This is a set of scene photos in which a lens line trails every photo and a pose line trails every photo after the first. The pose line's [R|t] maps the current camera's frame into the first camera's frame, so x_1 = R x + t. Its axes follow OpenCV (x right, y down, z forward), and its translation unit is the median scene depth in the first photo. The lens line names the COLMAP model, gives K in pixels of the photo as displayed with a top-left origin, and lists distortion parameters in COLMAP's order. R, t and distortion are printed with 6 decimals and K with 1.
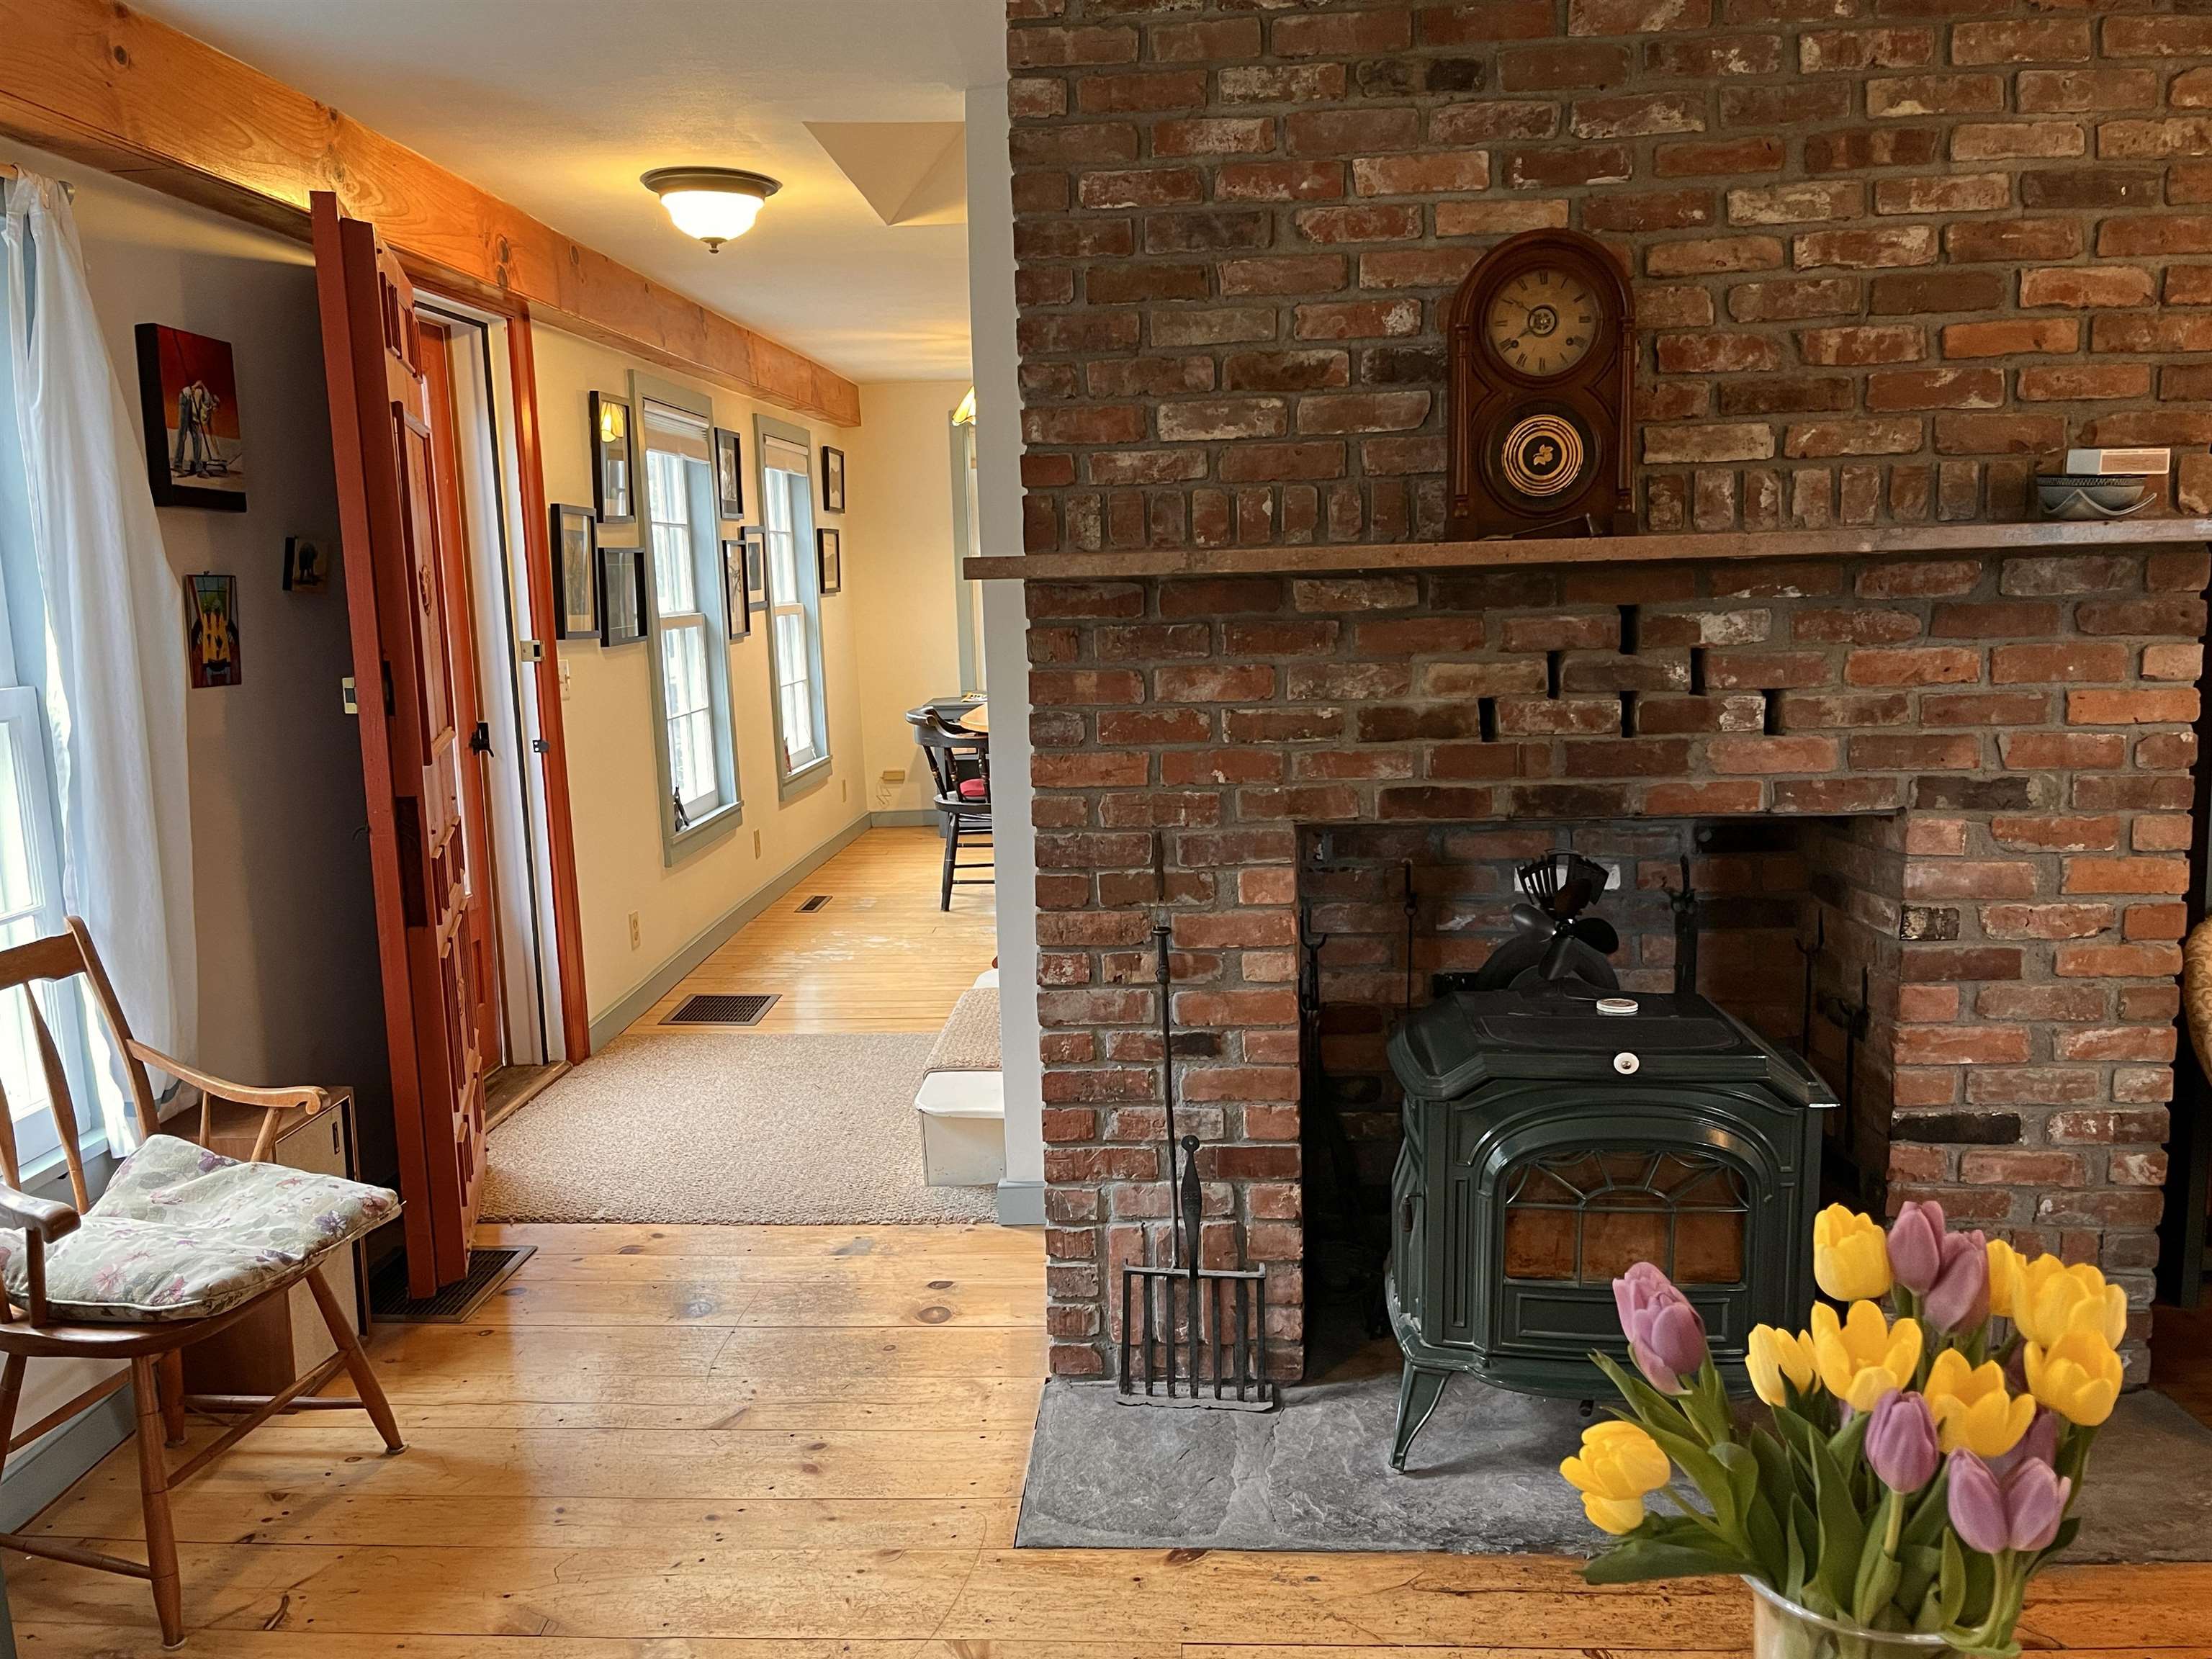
lens RADIAL K [[1729.5, 0, 1104.0], [0, 1729.5, 834.1], [0, 0, 1]] dist [0.074526, -0.107156]
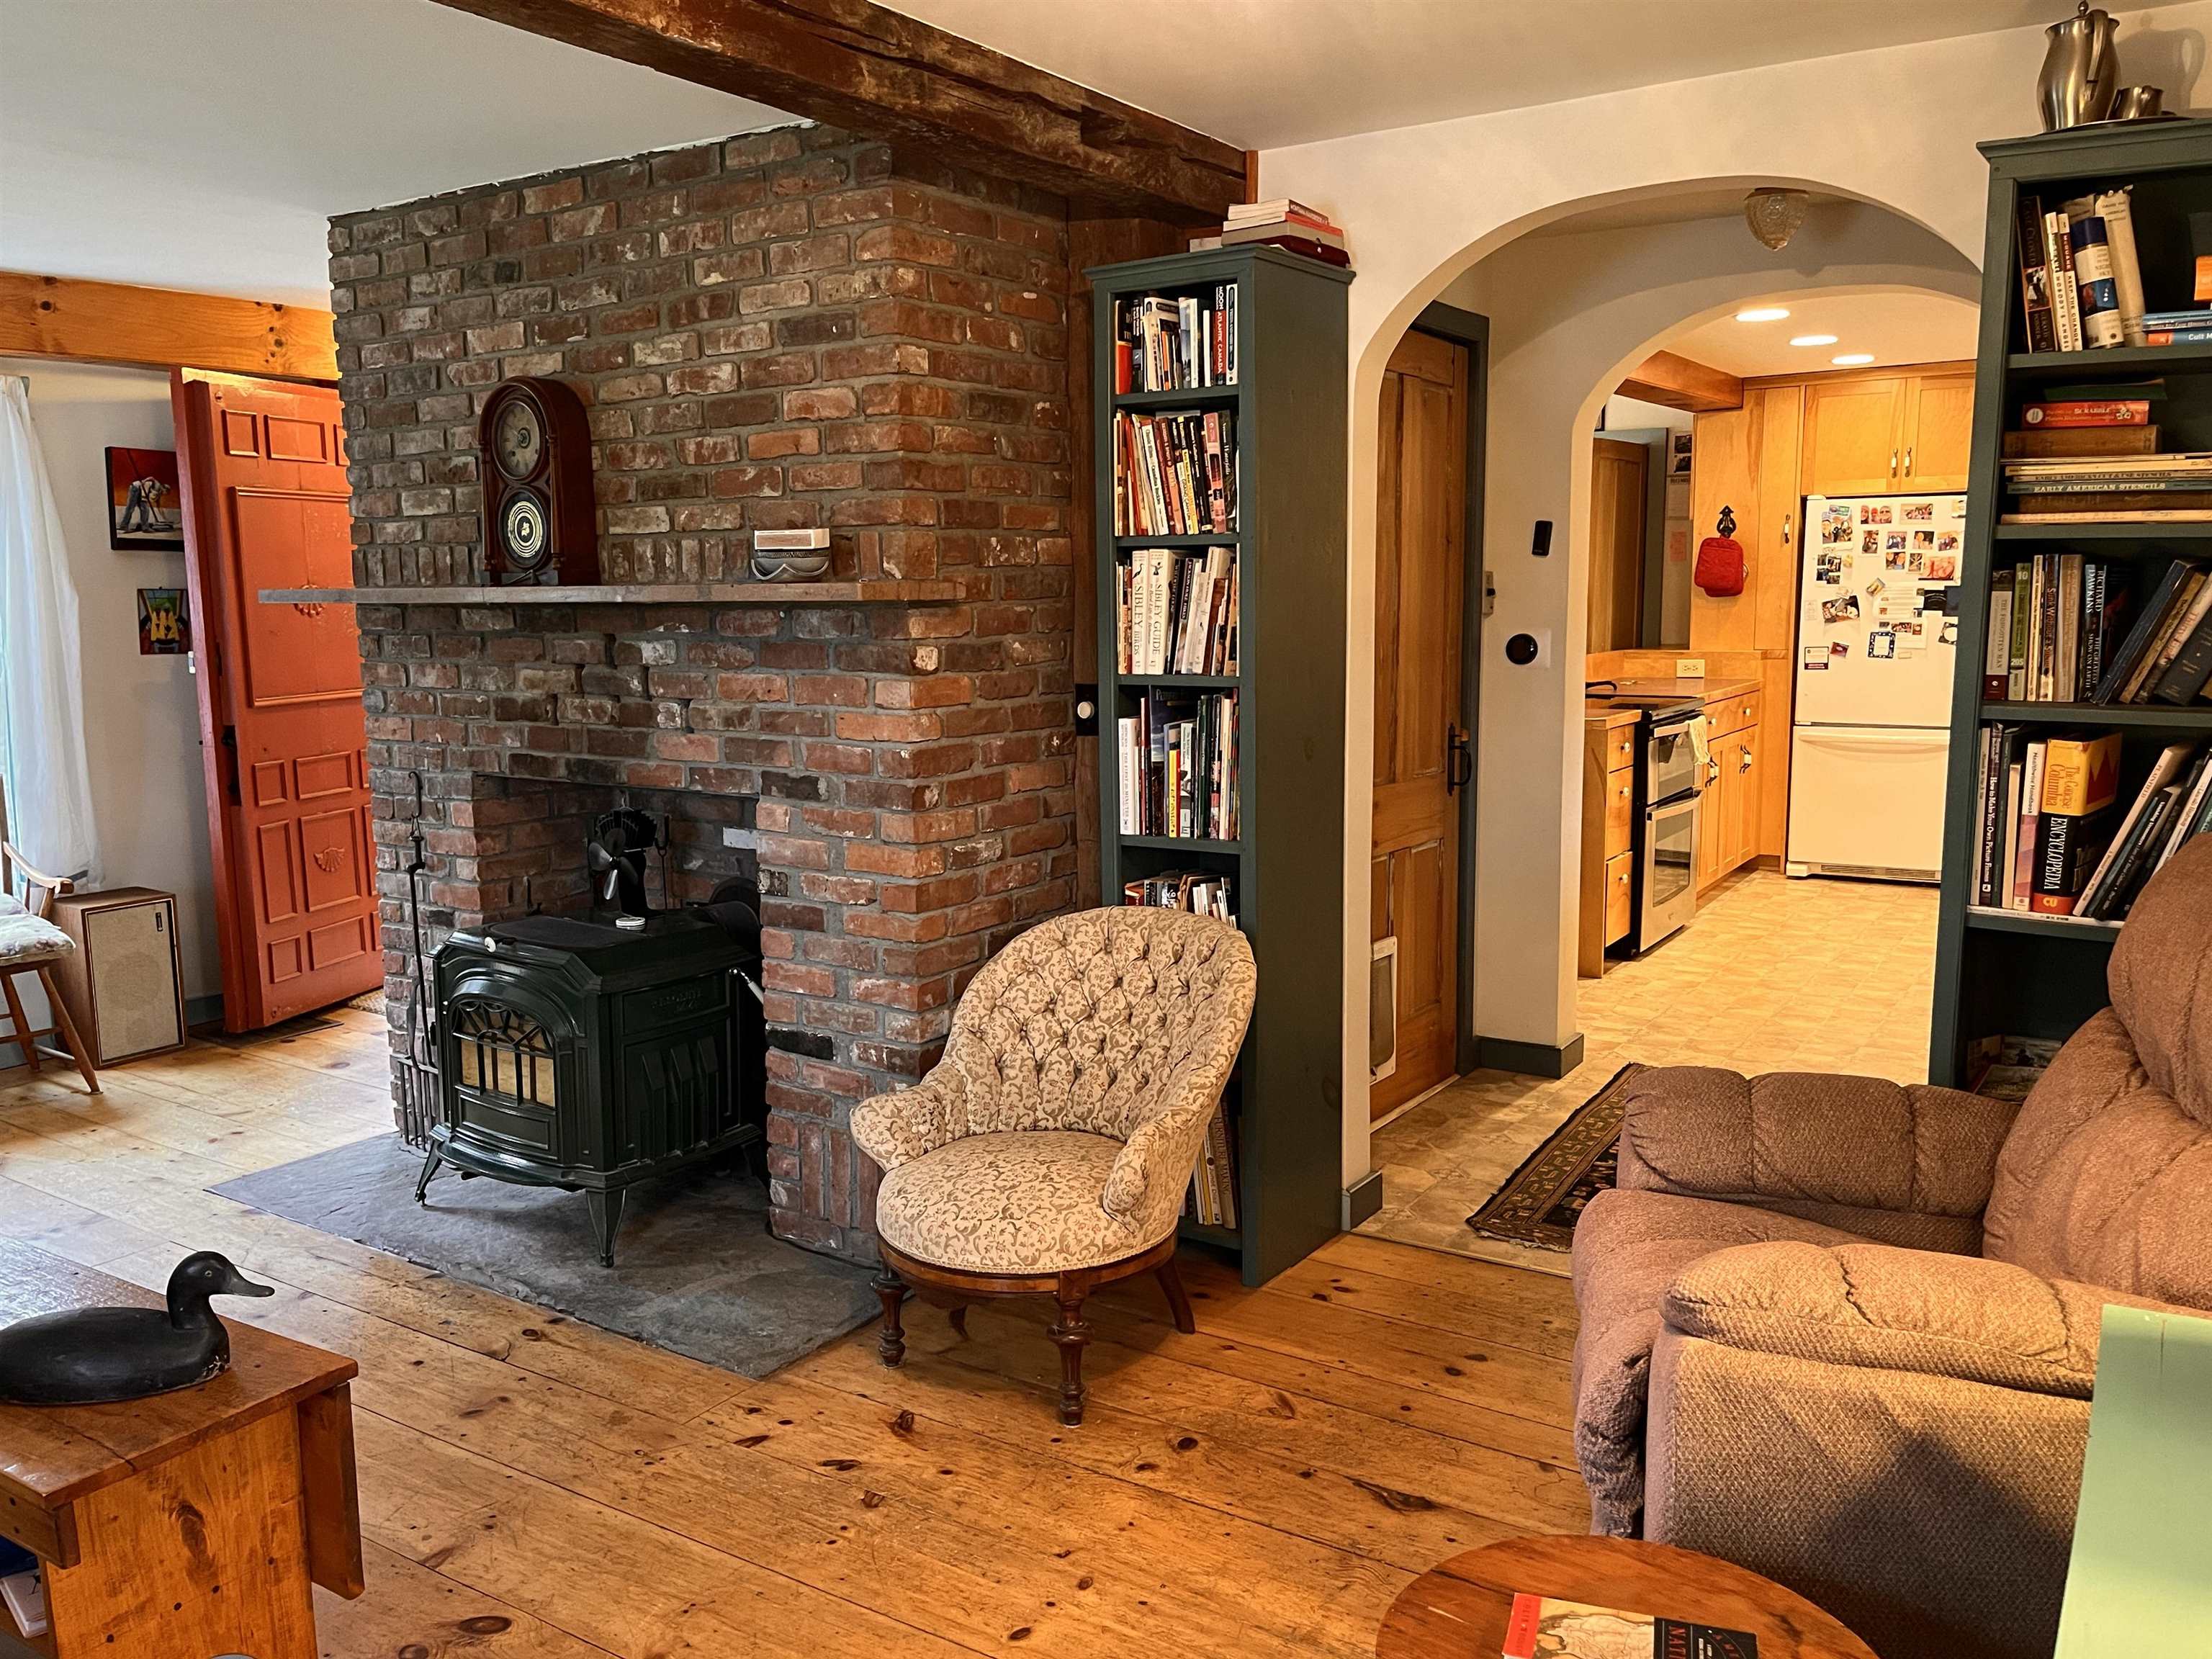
lens RADIAL K [[1729.5, 0, 1104.0], [0, 1729.5, 834.1], [0, 0, 1]] dist [0.074526, -0.107156]
pose [[0.859515, 0.090737, -0.502992, 1.376413], [-0.091596, 0.995529, 0.023068, -0.039469], [0.502836, 0.026245, 0.863983, -0.011502]]
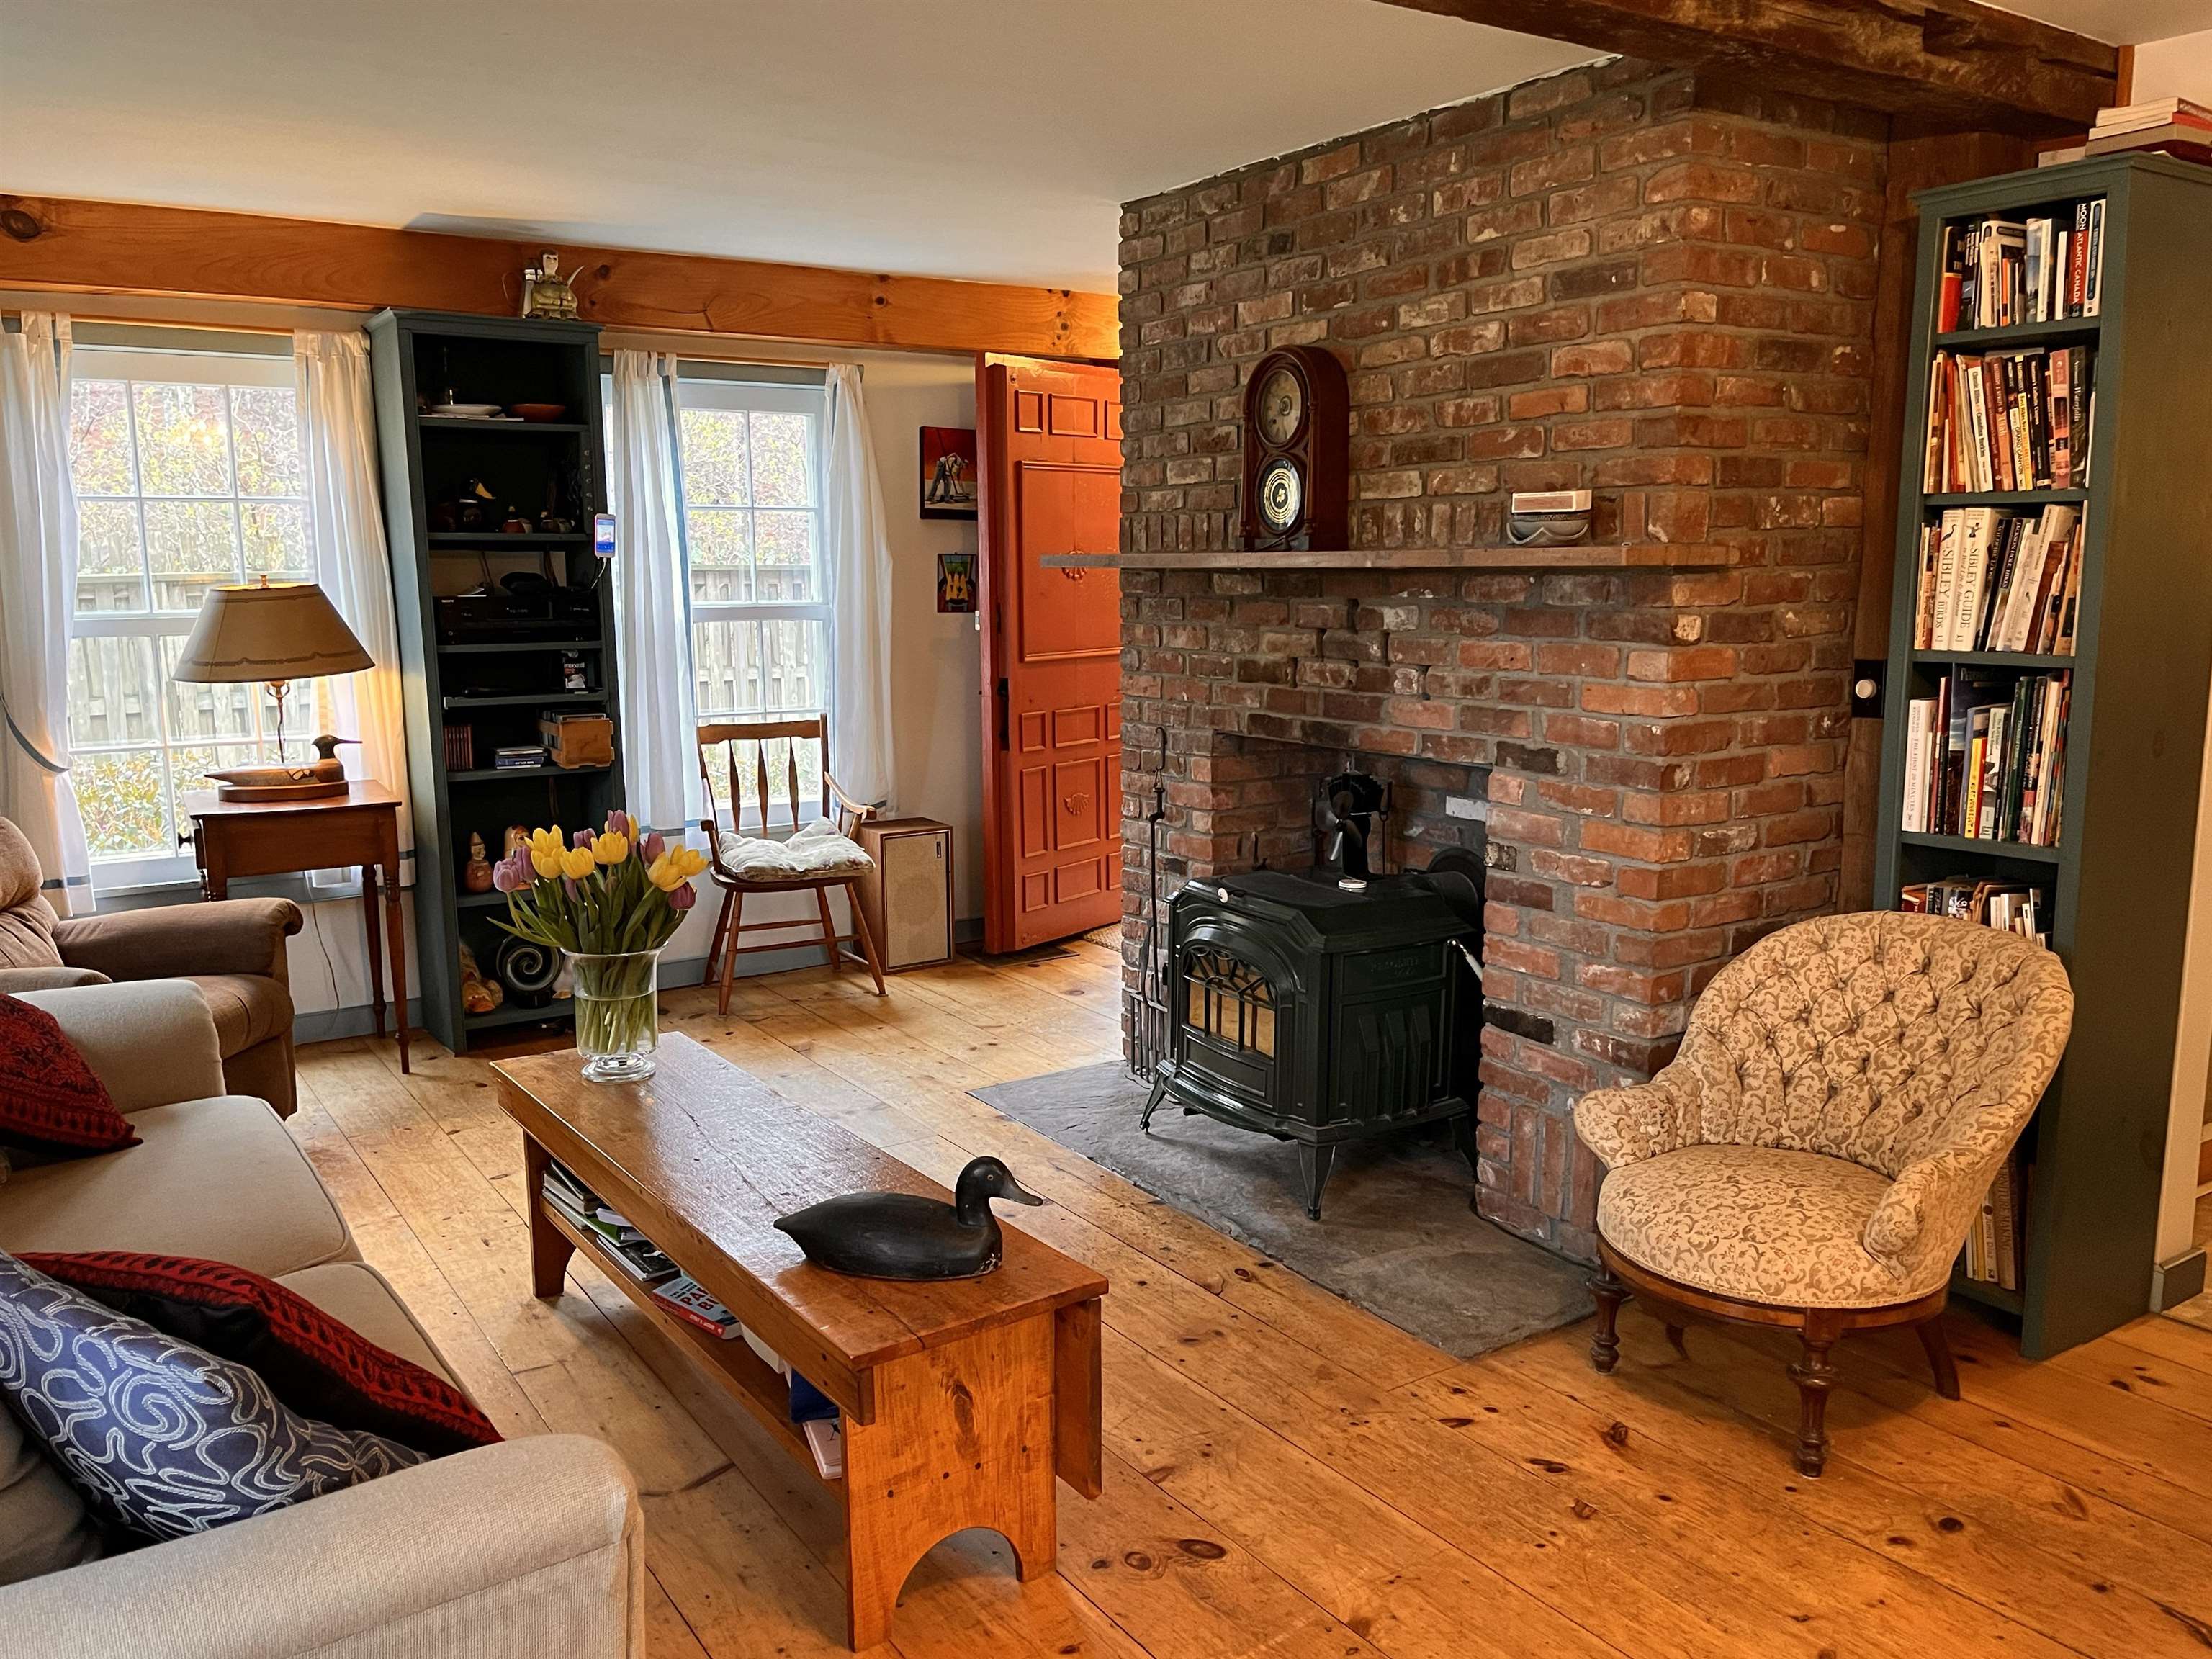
lens RADIAL K [[1729.5, 0, 1104.0], [0, 1729.5, 834.1], [0, 0, 1]] dist [0.074526, -0.107156]
pose [[0.596685, 0.151112, -0.788120, 1.334646], [-0.135923, 0.986951, 0.086328, -0.036416], [0.790881, 0.055613, 0.609438, -0.015081]]
